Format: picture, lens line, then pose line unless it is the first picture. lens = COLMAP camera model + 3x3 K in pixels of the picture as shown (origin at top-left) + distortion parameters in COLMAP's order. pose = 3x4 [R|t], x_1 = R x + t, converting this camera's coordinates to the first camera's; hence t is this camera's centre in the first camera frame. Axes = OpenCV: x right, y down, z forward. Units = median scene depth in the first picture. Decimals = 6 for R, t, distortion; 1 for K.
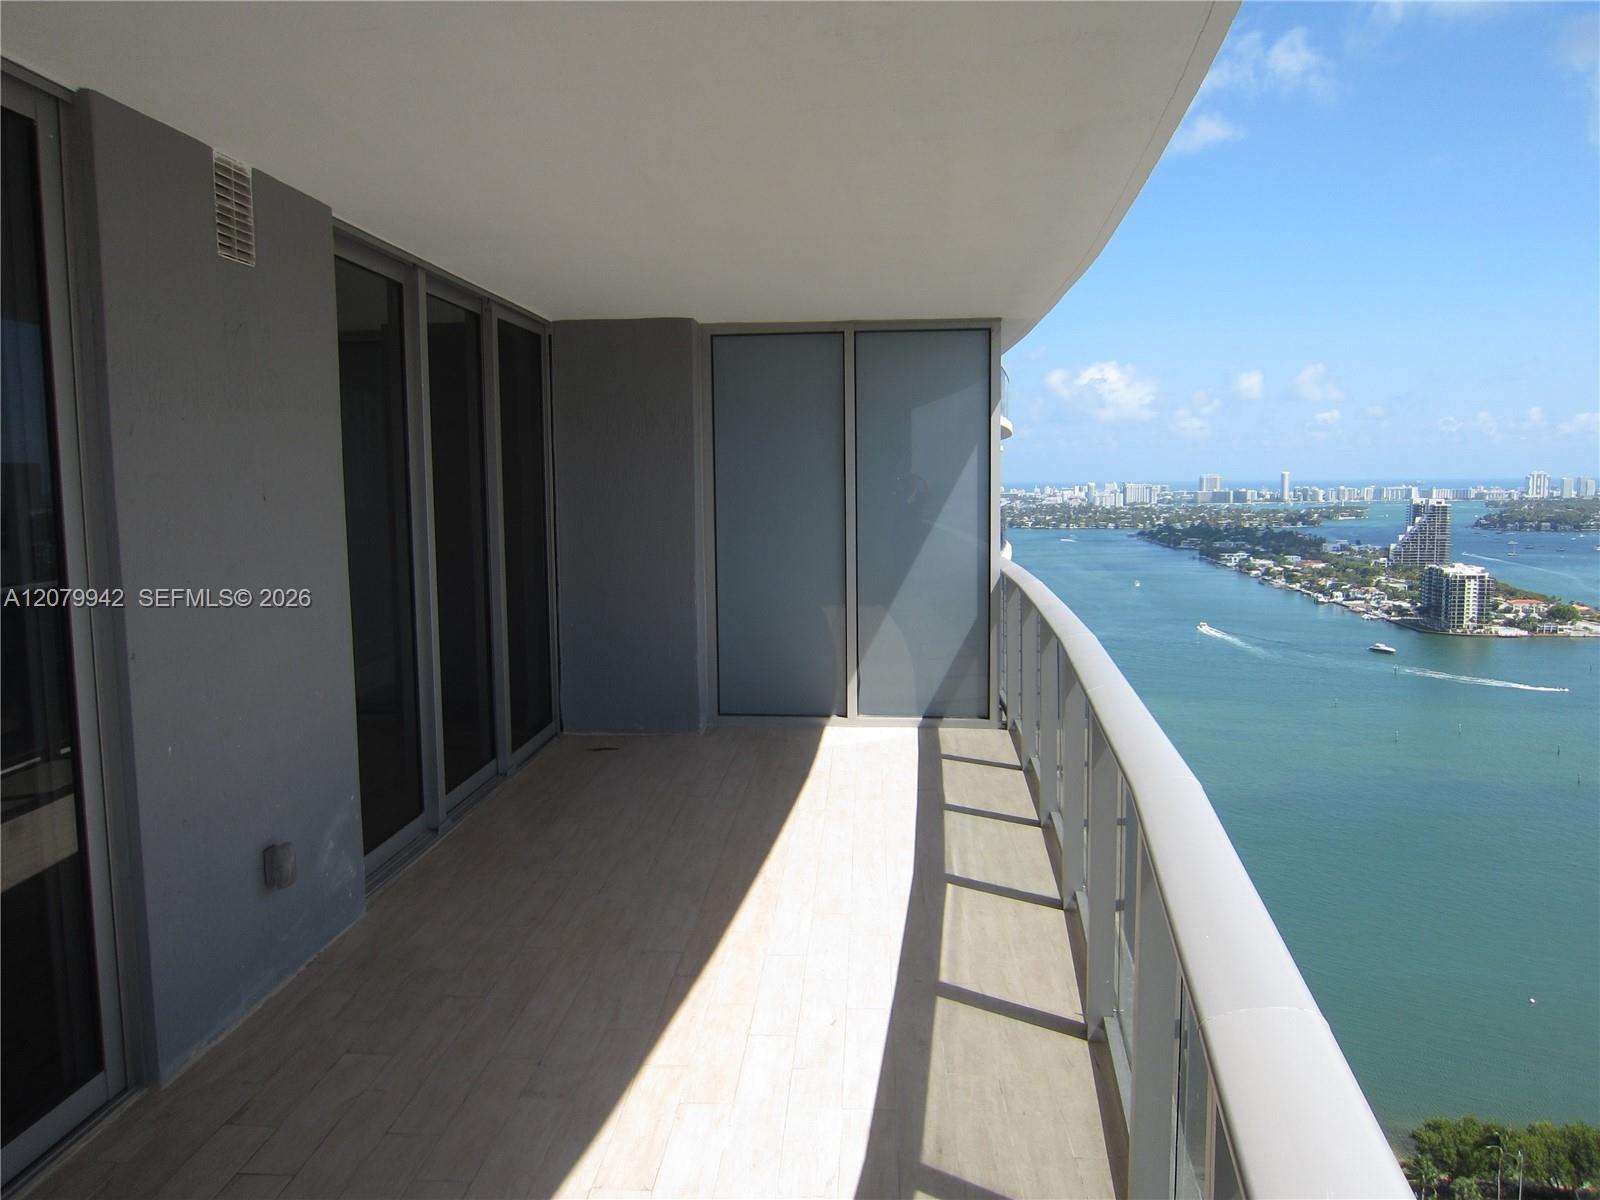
lens RADIAL K [[1143.2, 0, 801.8], [0, 1143.2, 595.8], [0, 0, 1]] dist [-0.028648, 0.007289]
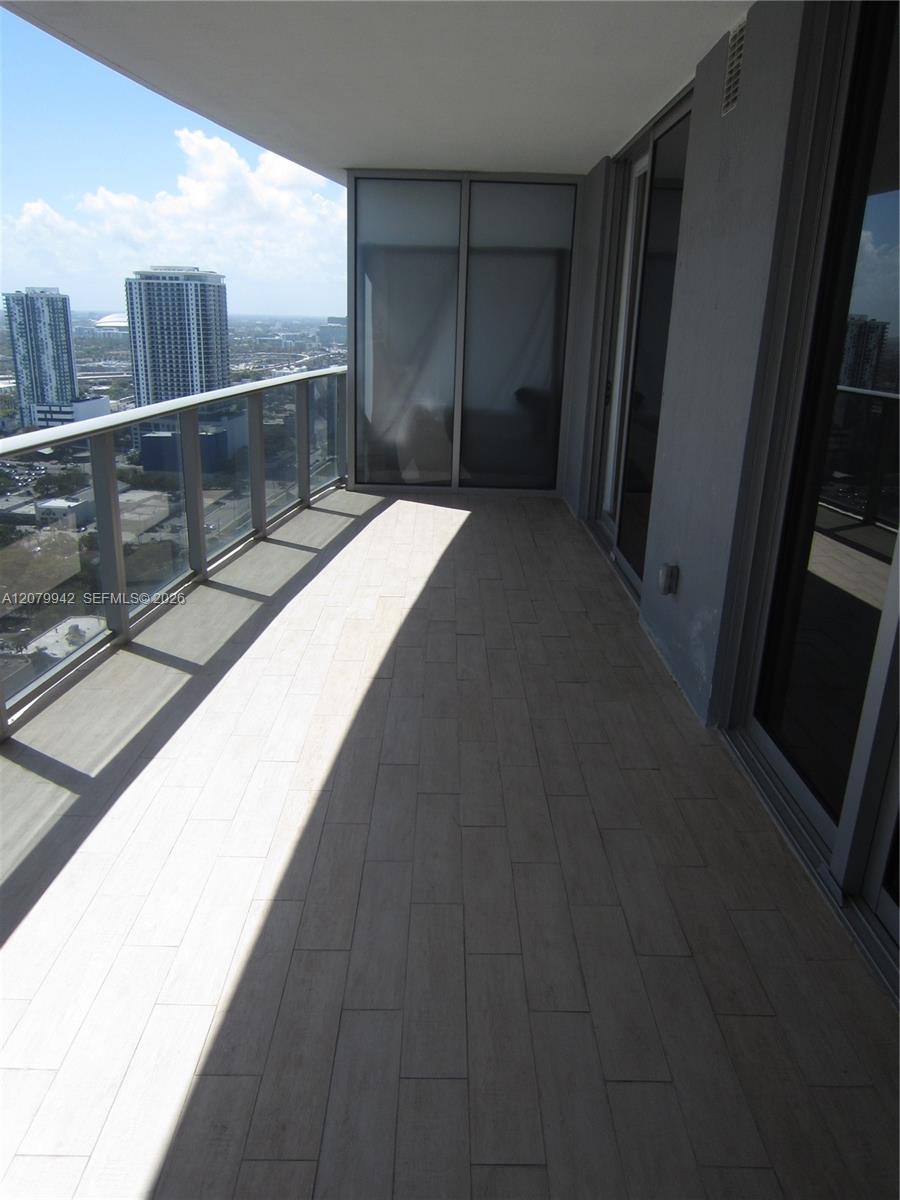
lens RADIAL K [[857.4, 0, 450.0], [0, 857.4, 600.0], [0, 0, 1]] dist [-0.028648, 0.007289]
pose [[-0.997985, 0.003605, -0.063351, -0.026897], [-0.022824, 0.911170, 0.411398, -0.037151], [0.059207, 0.412014, -0.909252, 0.432009]]
